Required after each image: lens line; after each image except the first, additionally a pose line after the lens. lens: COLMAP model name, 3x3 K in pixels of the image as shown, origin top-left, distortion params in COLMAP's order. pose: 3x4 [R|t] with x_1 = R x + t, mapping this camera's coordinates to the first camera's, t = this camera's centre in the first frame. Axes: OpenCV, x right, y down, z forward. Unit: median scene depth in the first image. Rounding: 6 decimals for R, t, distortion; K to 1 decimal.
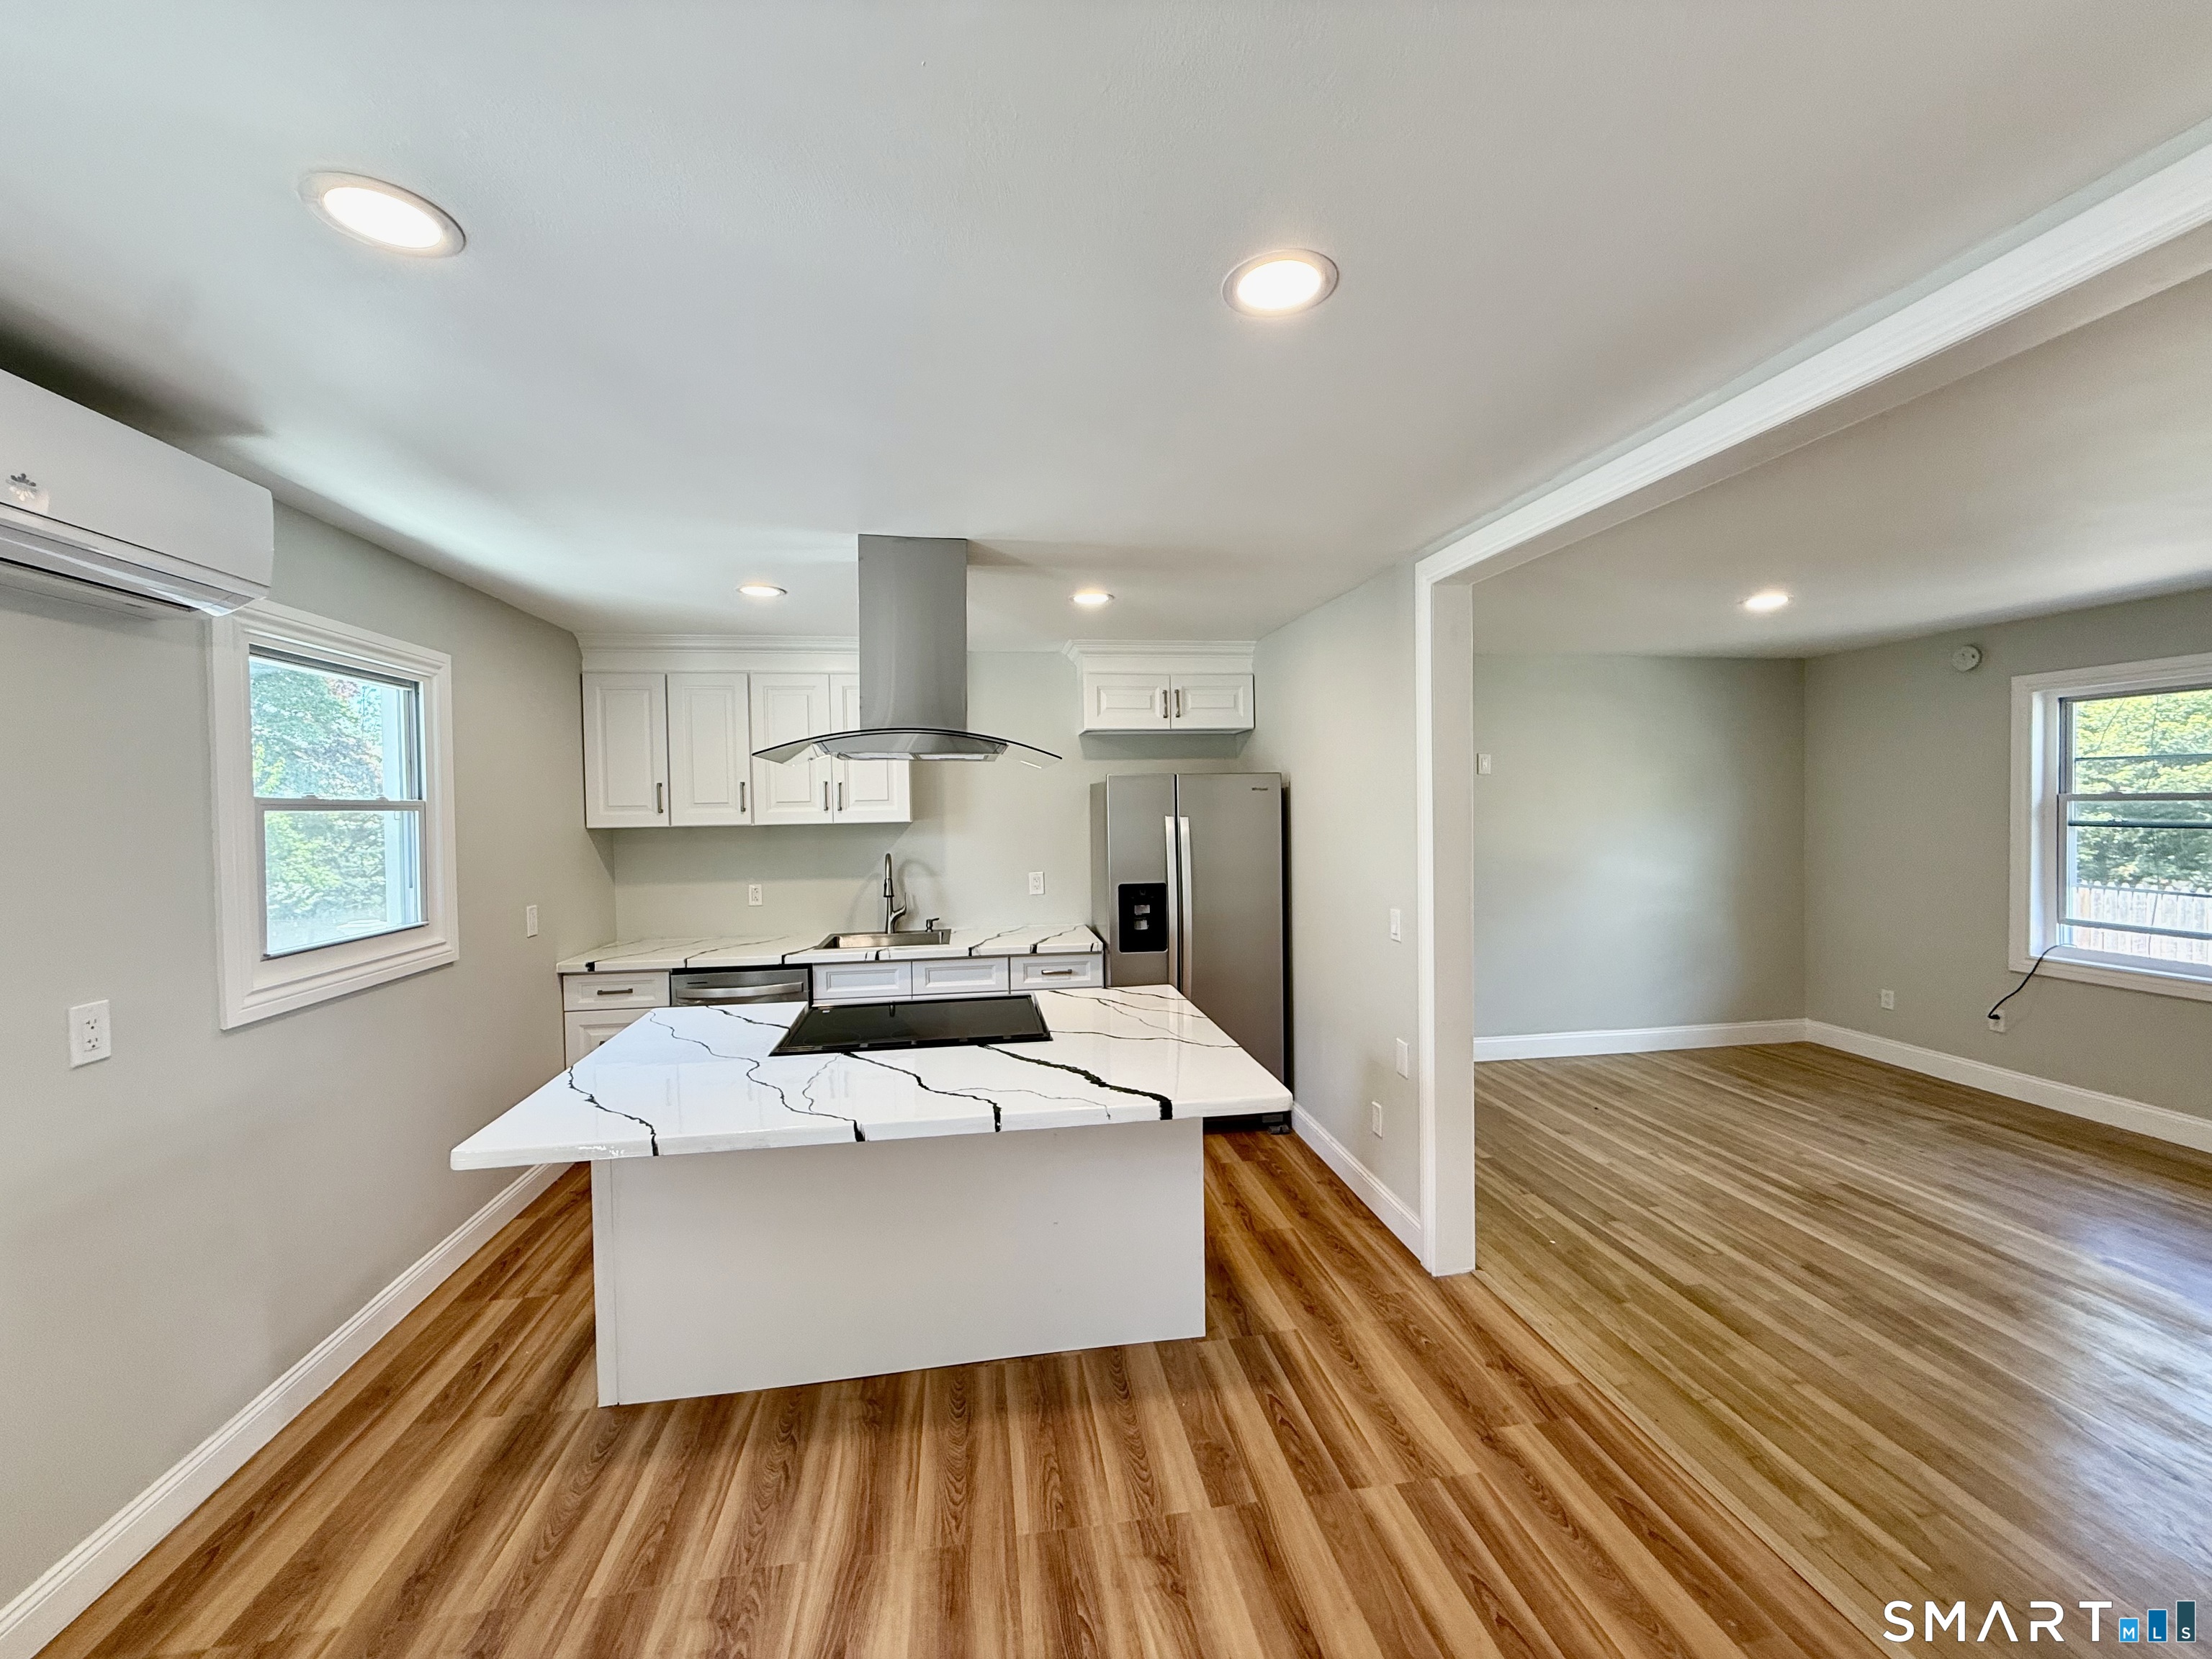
lens RADIAL K [[879.5, 0, 1097.2], [0, 879.5, 827.8], [0, 0, 1]] dist [0.000417, 0.000148]
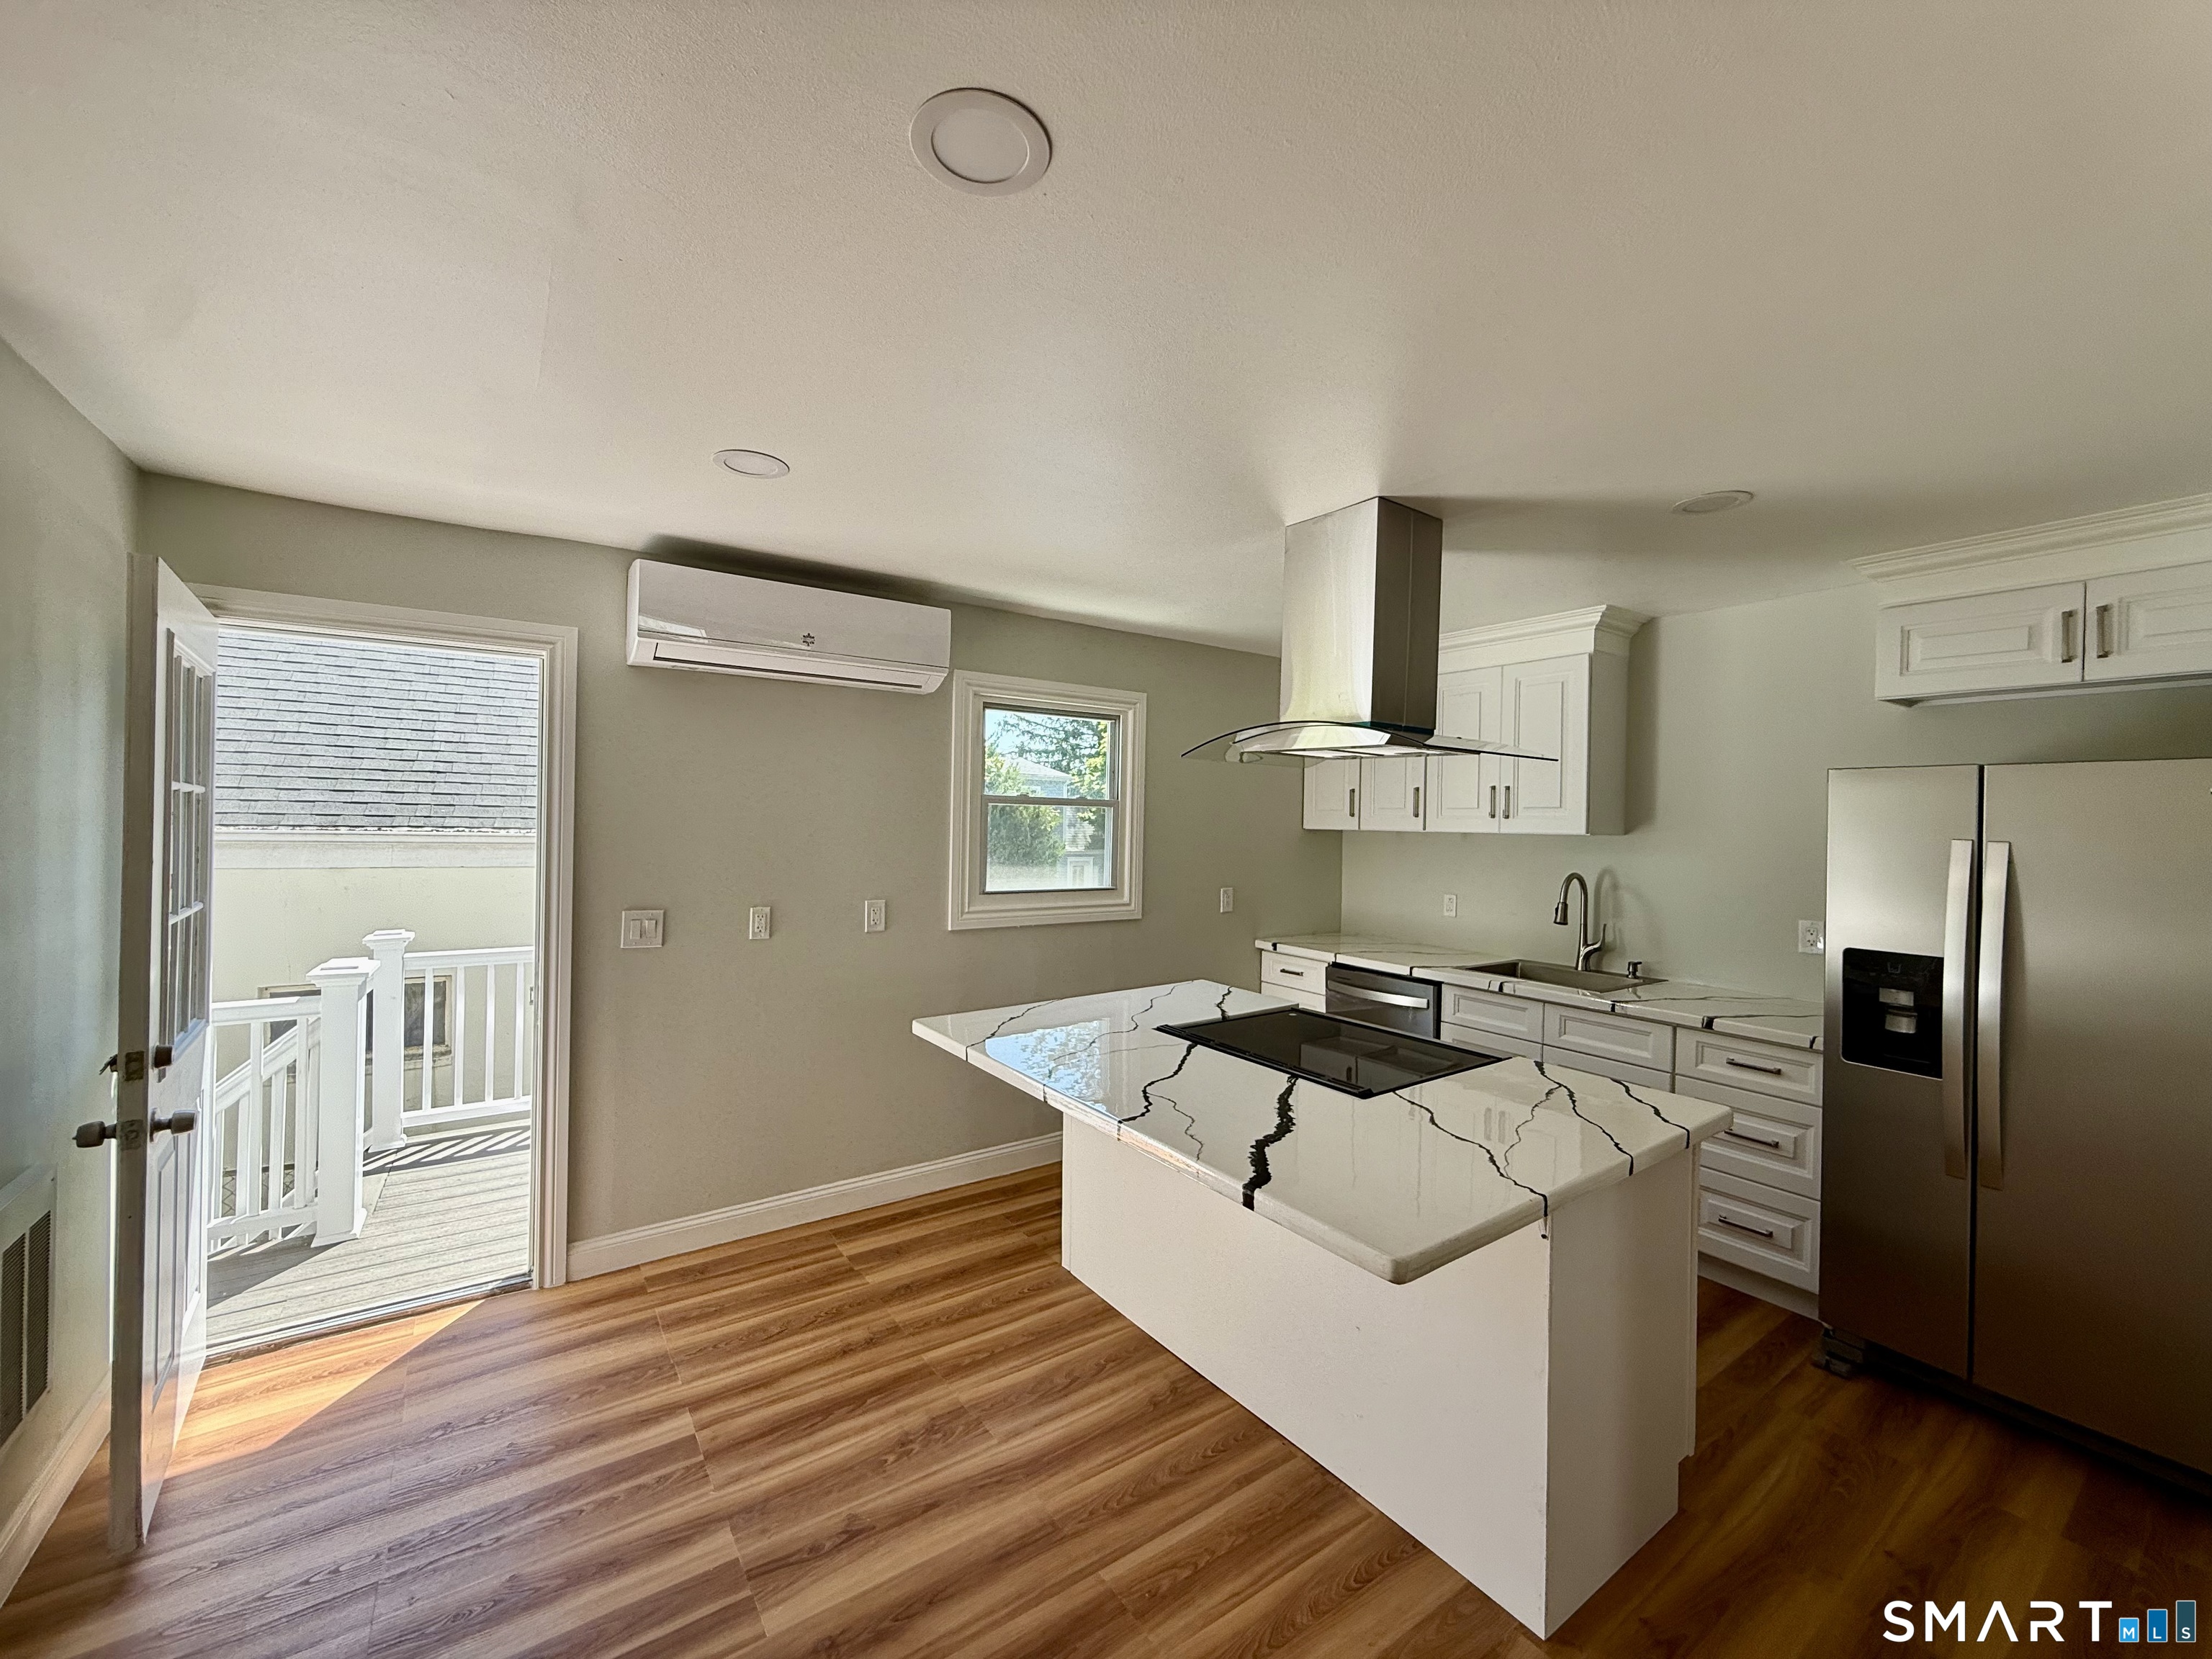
lens RADIAL K [[879.5, 0, 1098.4], [0, 879.5, 826.9], [0, 0, 1]] dist [0.000417, 0.000148]
pose [[0.438052, 0.029652, -0.898460, 0.423487], [-0.047511, 0.998823, 0.009800, -0.001065], [0.897693, 0.038394, 0.438945, 0.321336]]
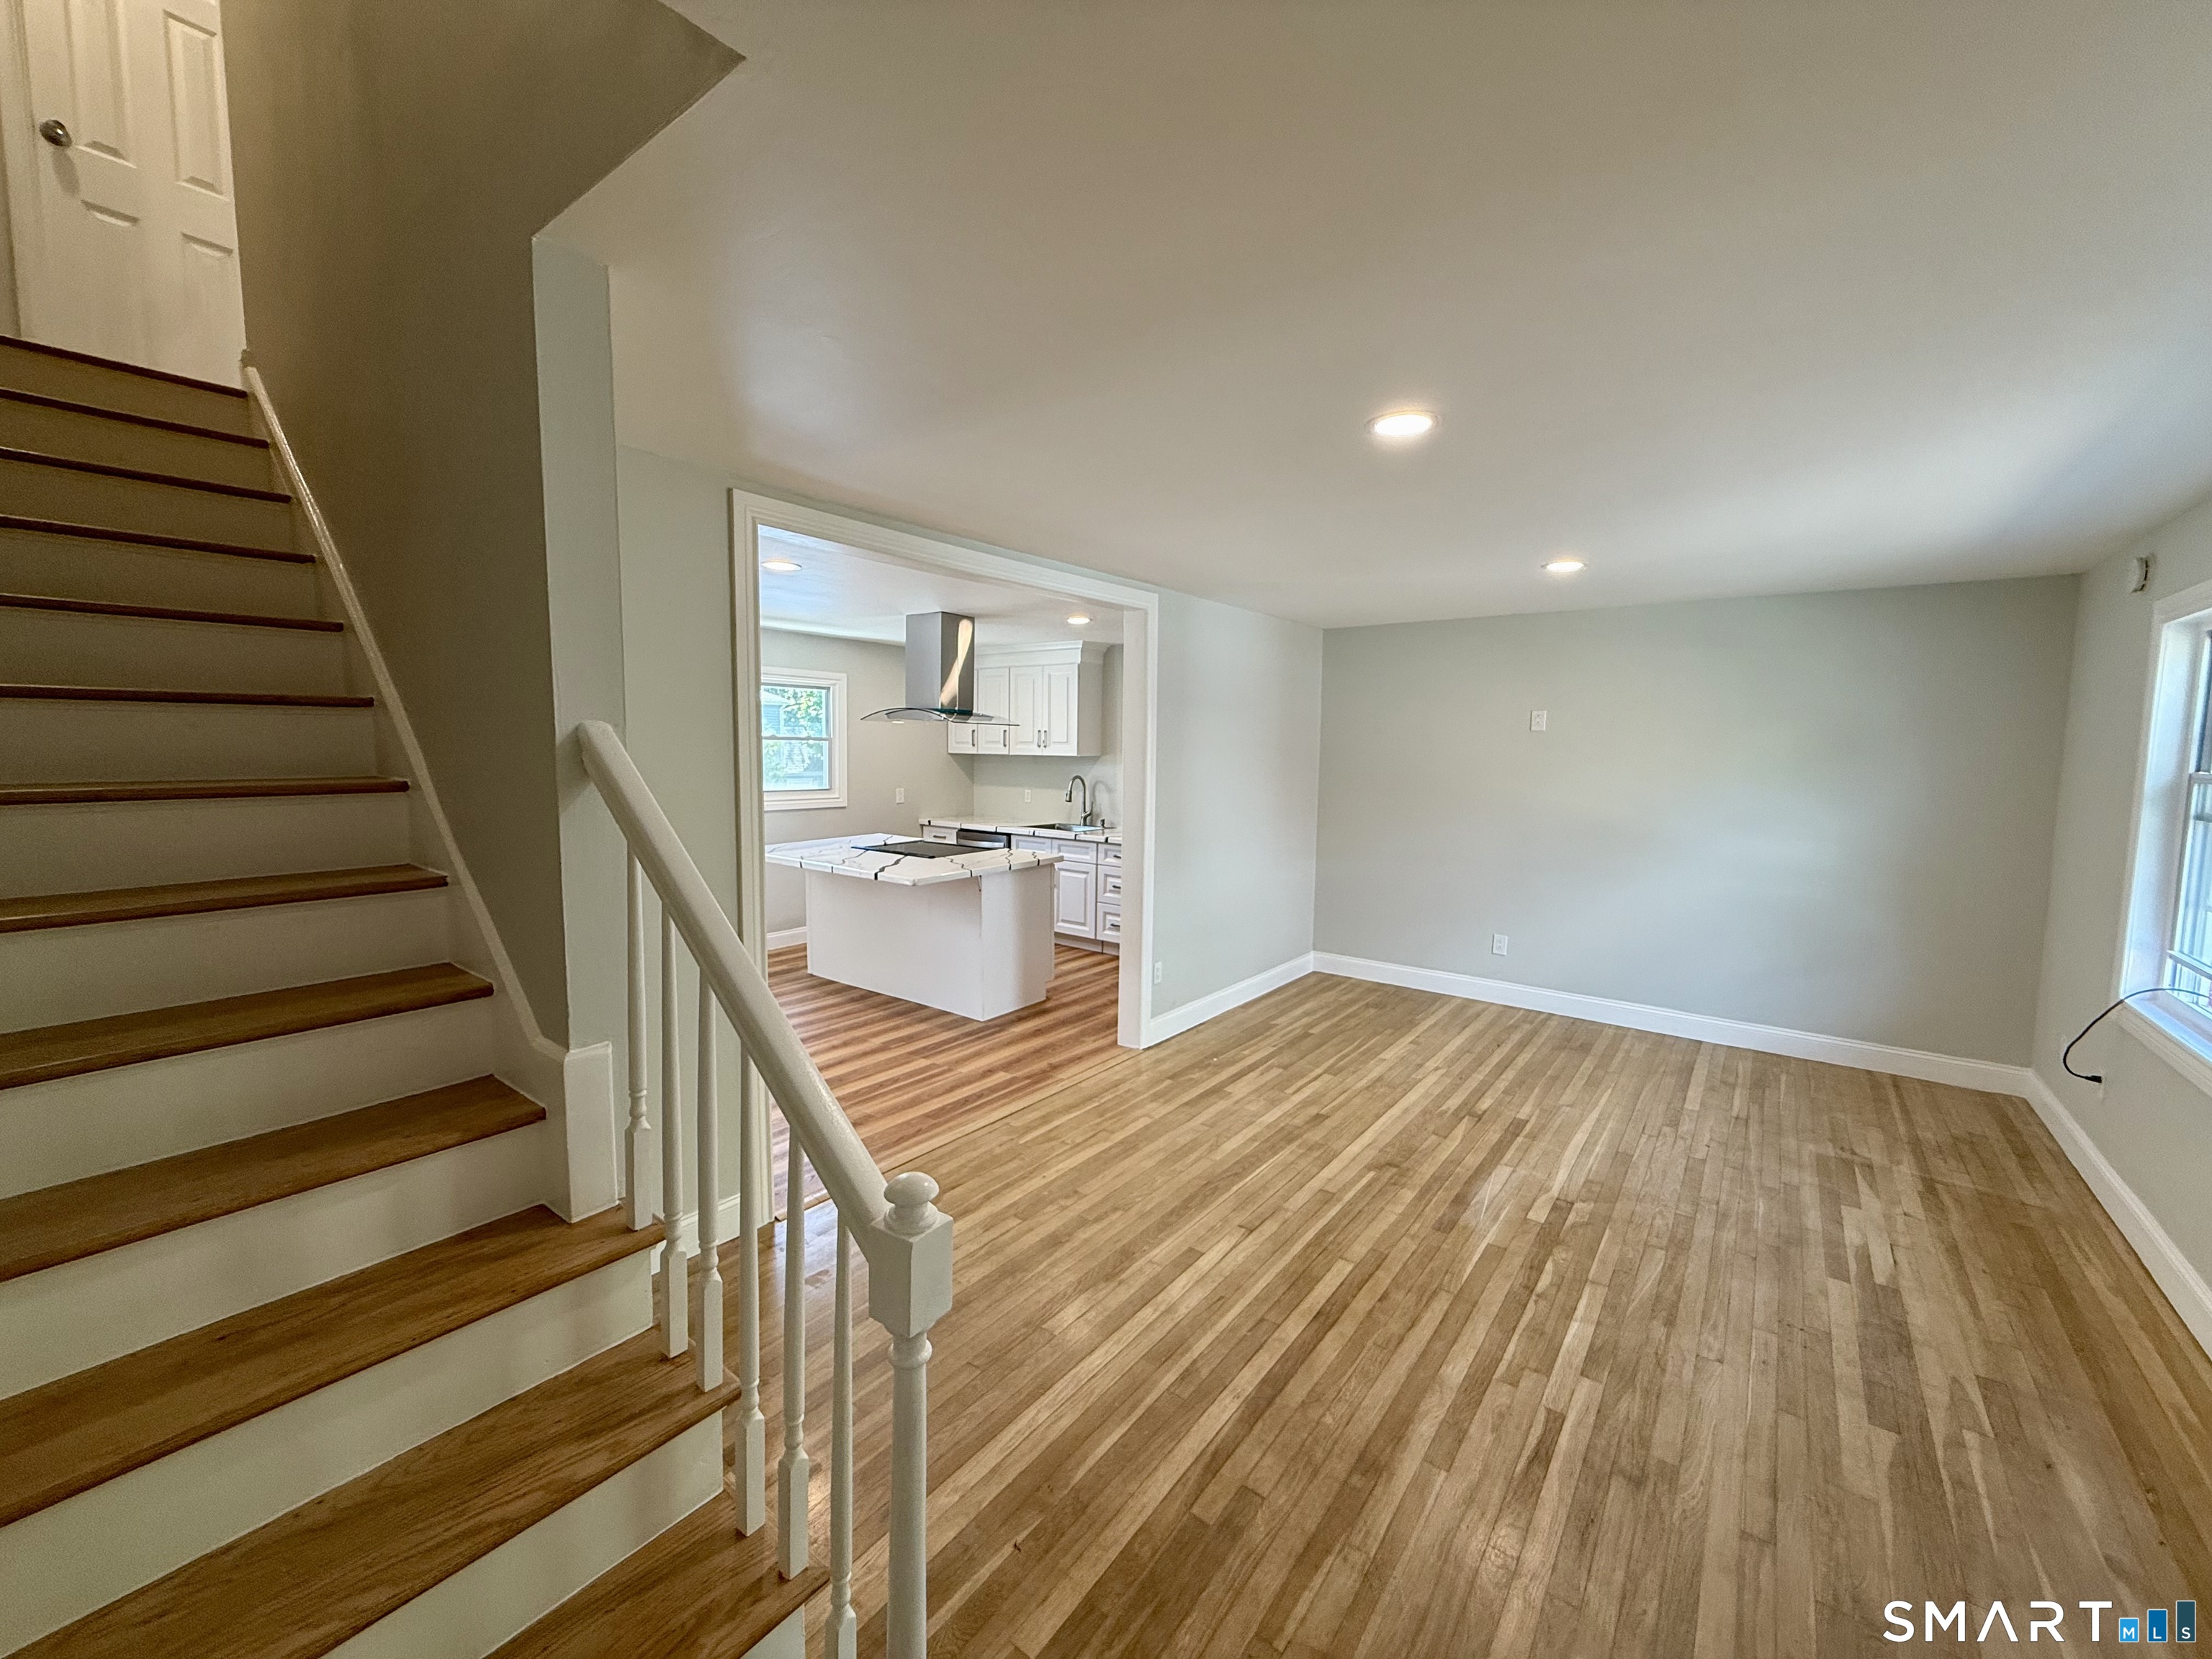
lens RADIAL K [[879.5, 0, 1099.0], [0, 879.5, 829.1], [0, 0, 1]] dist [0.000417, 0.000148]
pose [[0.690822, 0.094050, -0.716882, 1.309120], [-0.044936, 0.995172, 0.087258, -0.021543], [0.721628, -0.028066, 0.691712, -0.118361]]
